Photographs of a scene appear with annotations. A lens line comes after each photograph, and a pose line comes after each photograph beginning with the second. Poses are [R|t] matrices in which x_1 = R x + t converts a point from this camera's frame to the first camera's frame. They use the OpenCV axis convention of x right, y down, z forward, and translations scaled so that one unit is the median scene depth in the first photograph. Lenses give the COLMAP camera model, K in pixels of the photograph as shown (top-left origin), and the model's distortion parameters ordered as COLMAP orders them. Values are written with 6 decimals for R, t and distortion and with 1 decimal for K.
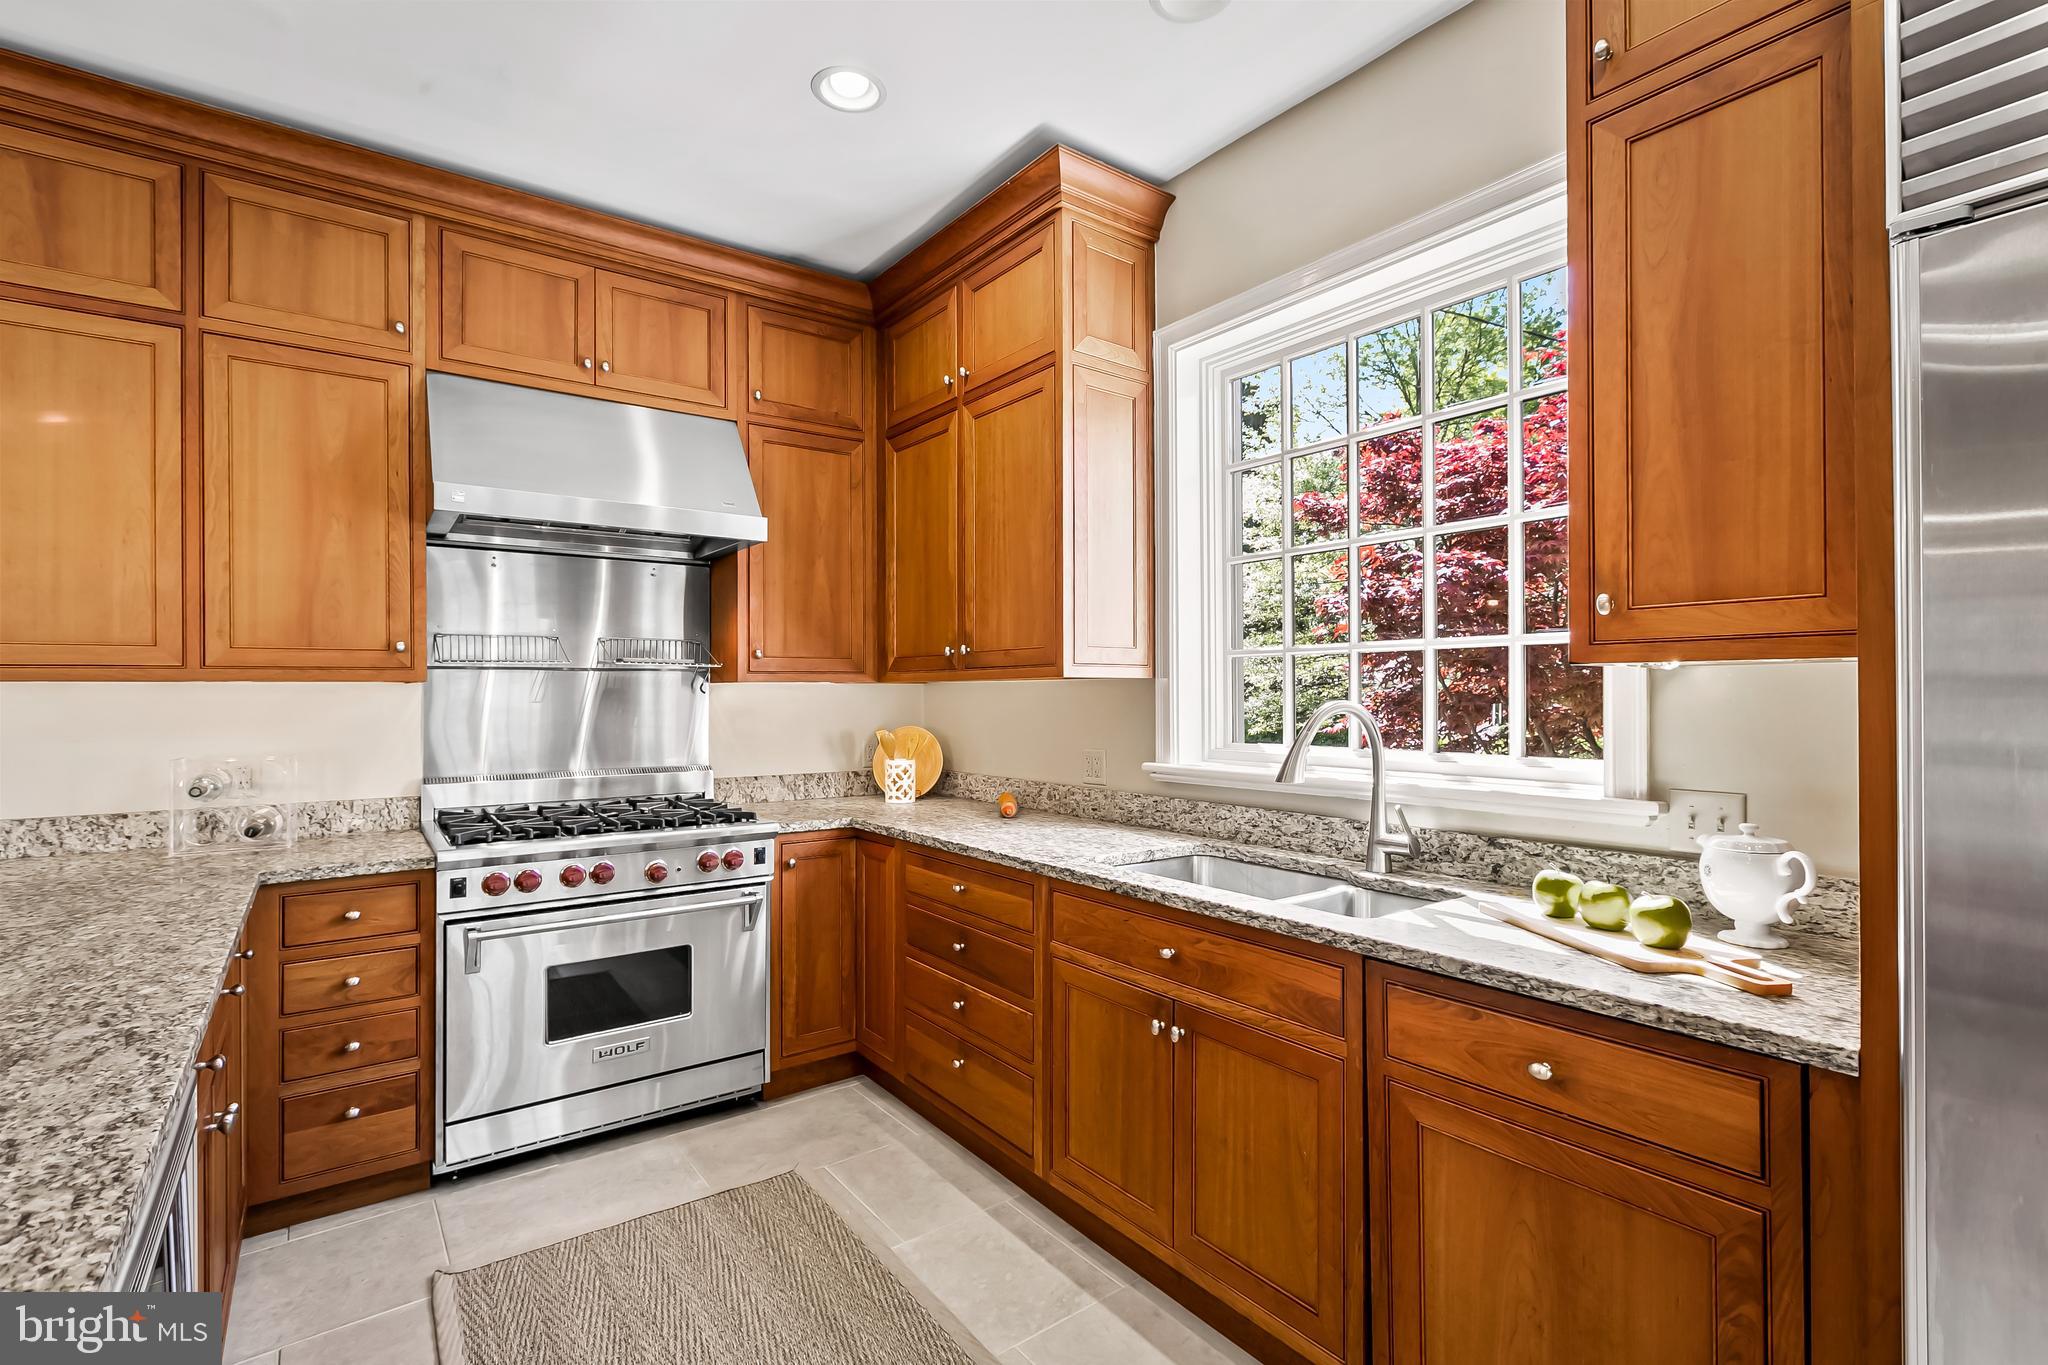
lens RADIAL K [[930.5, 0, 1024.0], [0, 930.5, 682.5], [0, 0, 1]] dist [-0.000988, -0.000935]
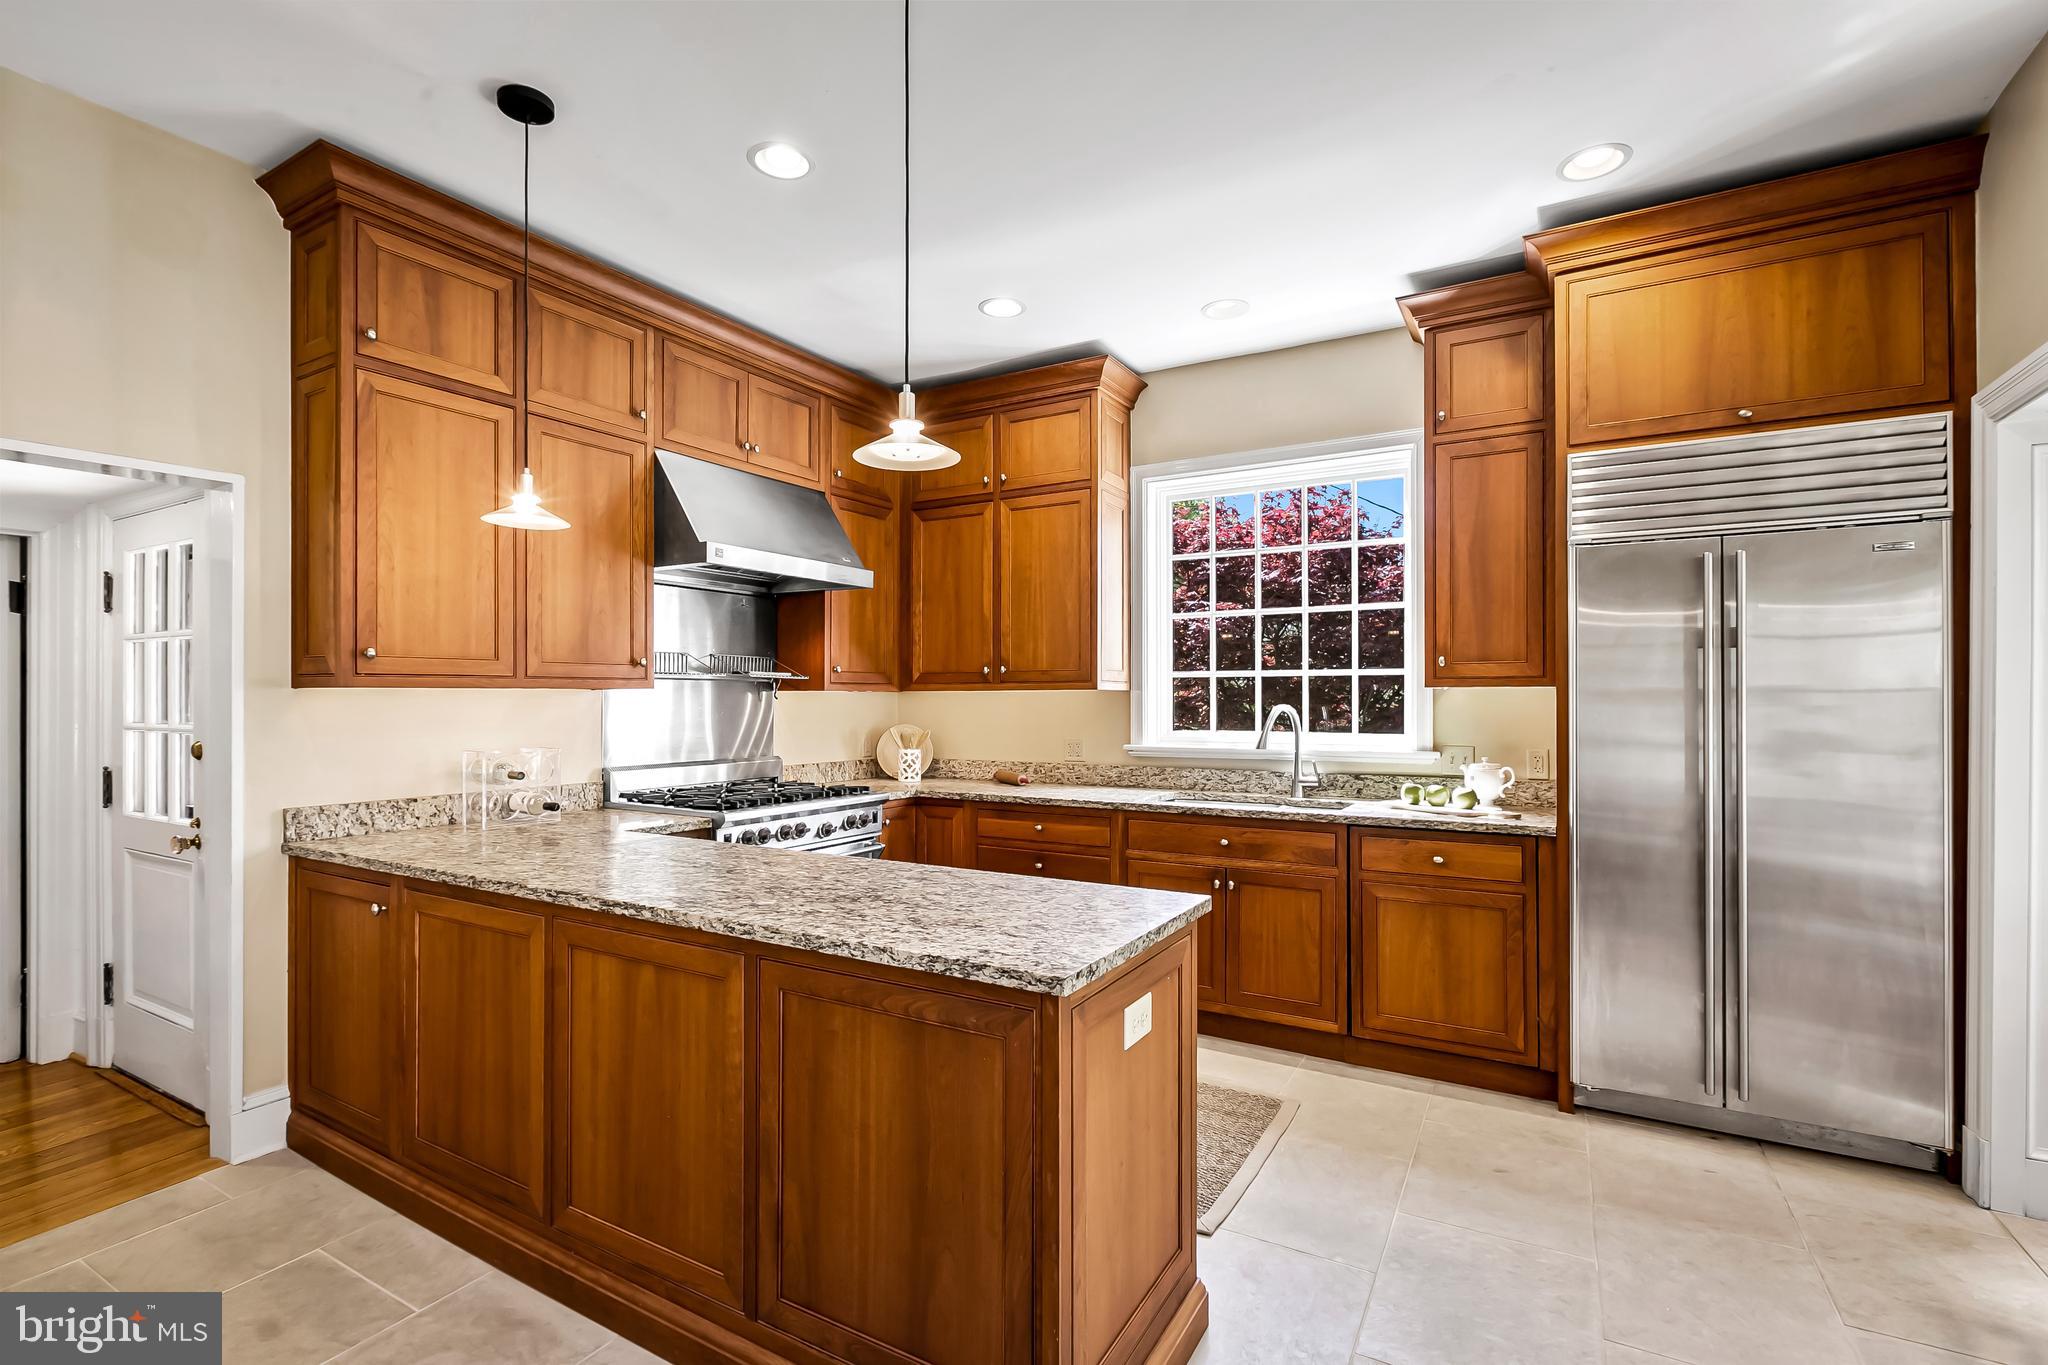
lens RADIAL K [[930.5, 0, 1024.0], [0, 930.5, 682.5], [0, 0, 1]] dist [-0.000988, -0.000935]
pose [[0.920358, 0.010116, 0.390946, -0.727280], [-0.007162, 0.999934, -0.009014, -0.002662], [-0.391011, 0.005496, 0.920370, -0.416216]]
